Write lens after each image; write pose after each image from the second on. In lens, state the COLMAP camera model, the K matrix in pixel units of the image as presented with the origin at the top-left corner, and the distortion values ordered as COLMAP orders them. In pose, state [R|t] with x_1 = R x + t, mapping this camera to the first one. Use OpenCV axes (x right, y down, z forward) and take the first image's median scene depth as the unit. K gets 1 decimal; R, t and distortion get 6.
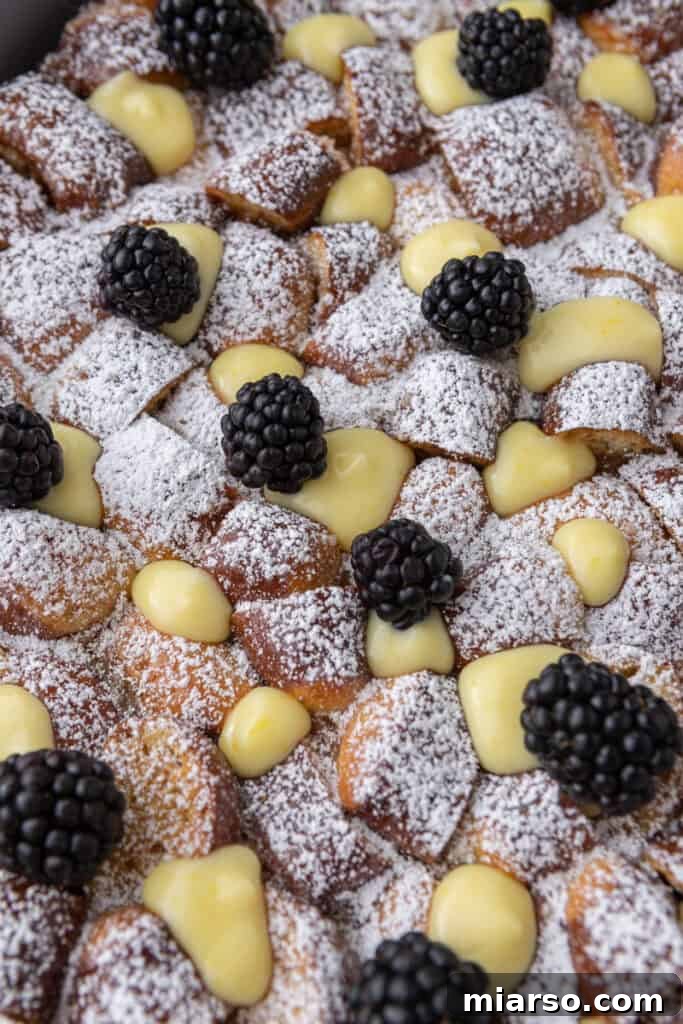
lens RADIAL K [[1436.0, 0, 341.5], [0, 1436.0, 512.0], [0, 0, 1]] dist [0.004153, -0.136516]
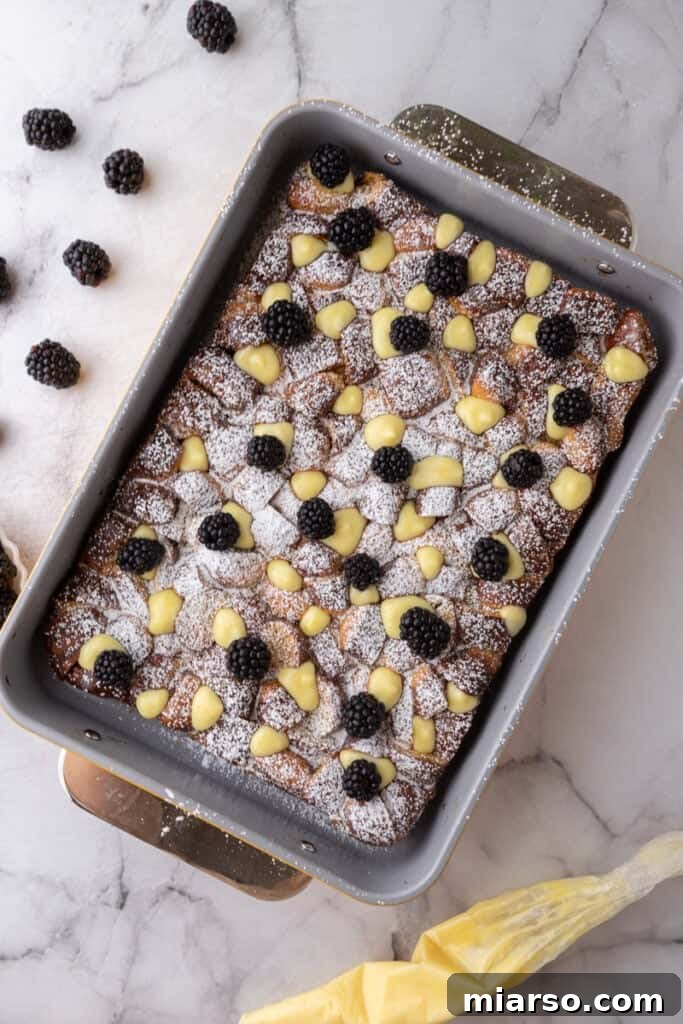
lens RADIAL K [[1436.0, 0, 341.5], [0, 1436.0, 512.0], [0, 0, 1]] dist [0.004153, -0.136516]
pose [[0.999666, 0.002108, -0.025756, 0.076768], [0.011152, 0.863891, 0.503556, -1.528976], [0.023312, -0.503675, 0.863579, -1.439967]]
